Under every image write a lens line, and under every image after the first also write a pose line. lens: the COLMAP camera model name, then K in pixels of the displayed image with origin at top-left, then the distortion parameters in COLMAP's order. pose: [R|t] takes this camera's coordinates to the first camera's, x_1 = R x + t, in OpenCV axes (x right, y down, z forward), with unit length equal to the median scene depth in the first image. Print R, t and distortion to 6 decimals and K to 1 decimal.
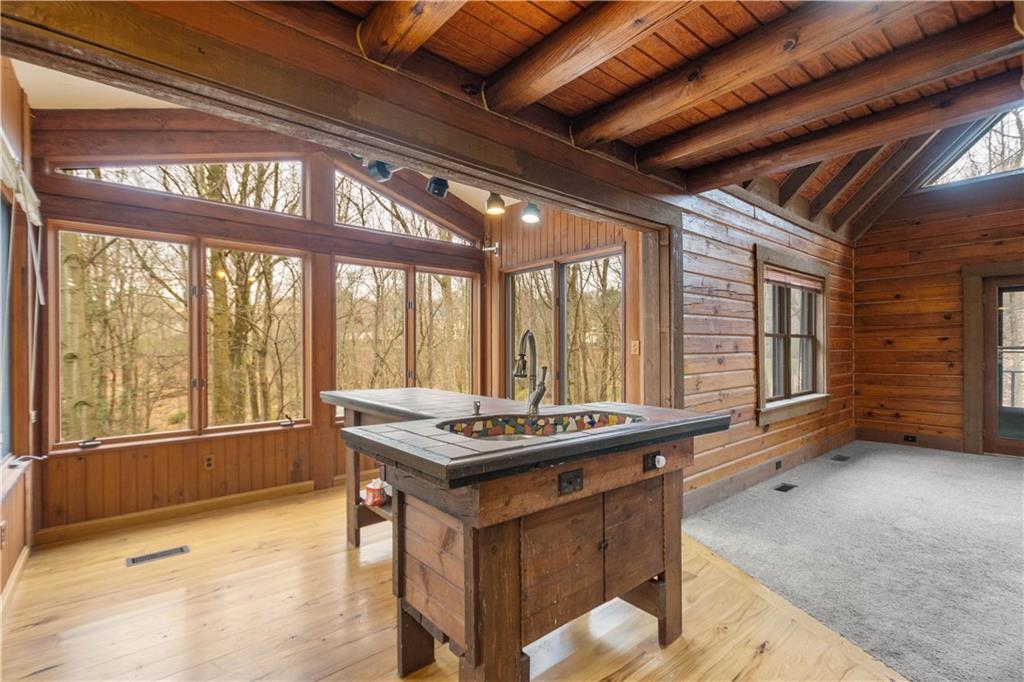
lens RADIAL K [[471.1, 0, 515.2], [0, 471.1, 347.1], [0, 0, 1]] dist [0.009663, 0.000342]
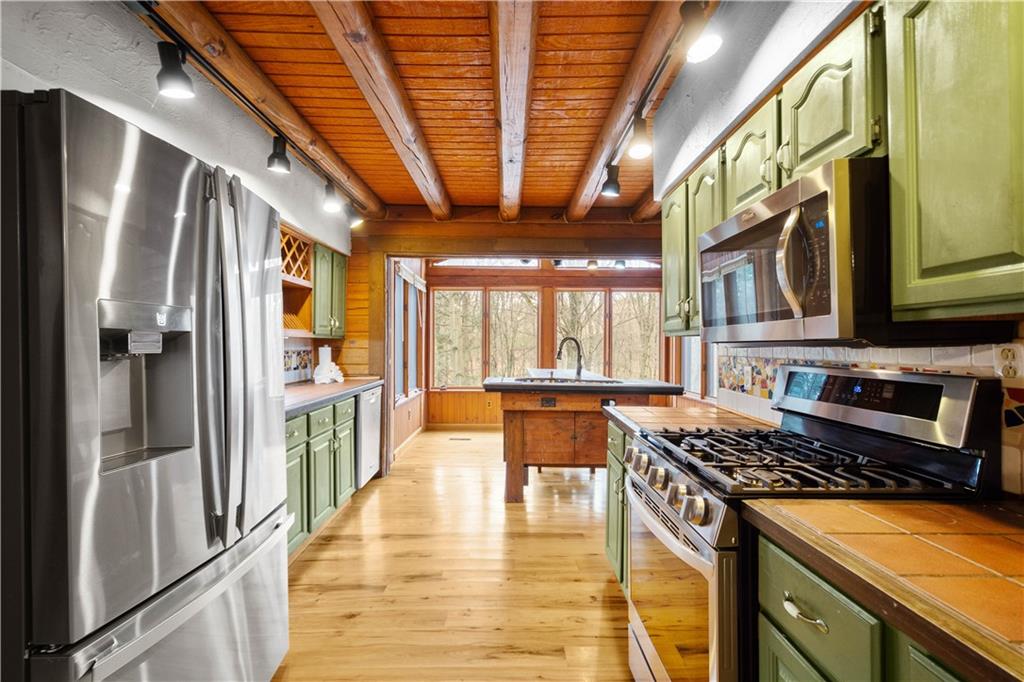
lens RADIAL K [[468.9, 0, 512.0], [0, 468.9, 341.0], [0, 0, 1]] dist [0.004986, 0.000194]
pose [[0.768969, 0.001868, -0.639283, 0.739785], [-0.005907, 0.999974, -0.004183, -0.004686], [0.639259, 0.006993, 0.768960, -0.463240]]
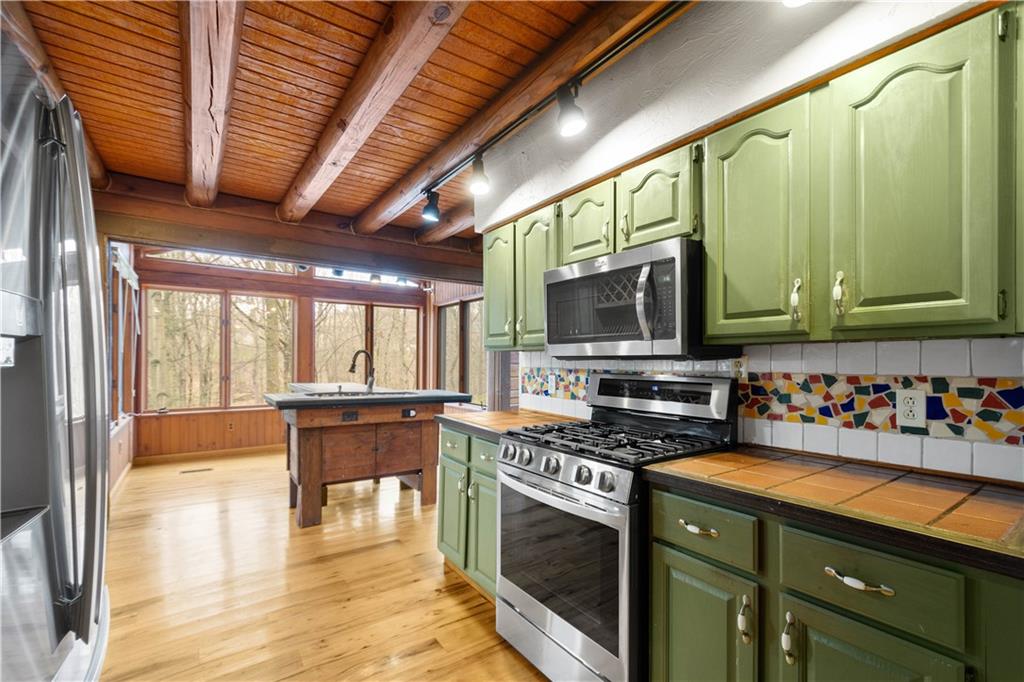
lens RADIAL K [[452.9, 0, 514.5], [0, 452.9, 359.4], [0, 0, 1]] dist [0.016216, -0.000256]
pose [[0.995736, 0.010625, -0.091636, 0.562161], [-0.010506, 0.999943, 0.001778, -0.002905], [0.091650, -0.000808, 0.995791, -0.574059]]
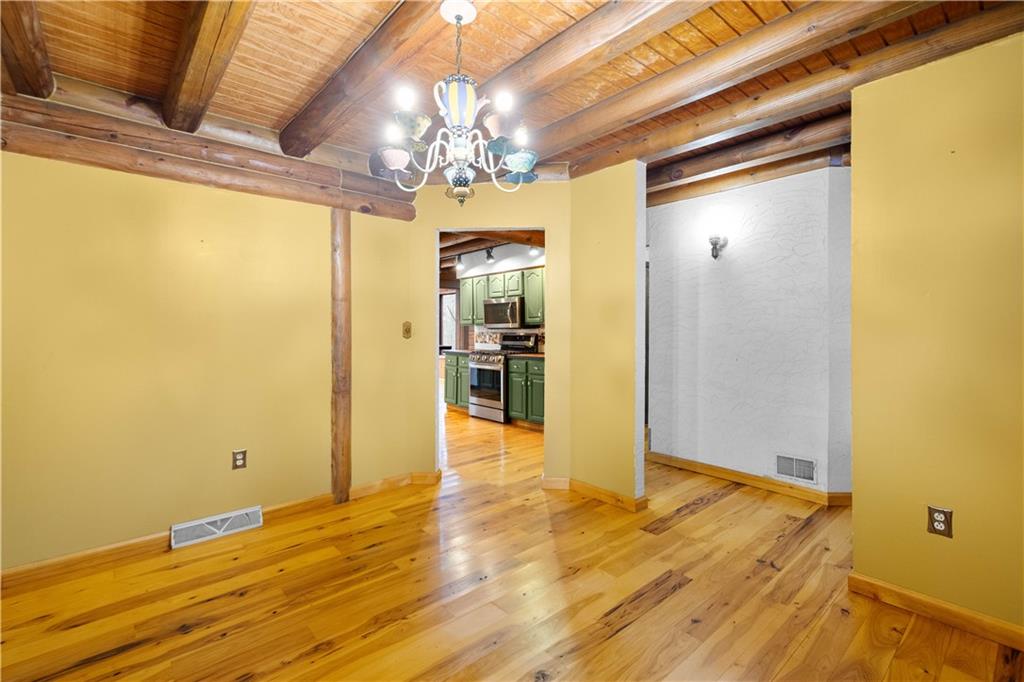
lens RADIAL K [[462.9, 0, 513.8], [0, 462.9, 351.7], [0, 0, 1]] dist [0.007502, -0.000120]
pose [[0.999846, 0.004683, 0.016938, 0.650063], [-0.005536, 0.998702, 0.050640, -0.006081], [-0.016679, -0.050726, 0.998573, -2.057863]]
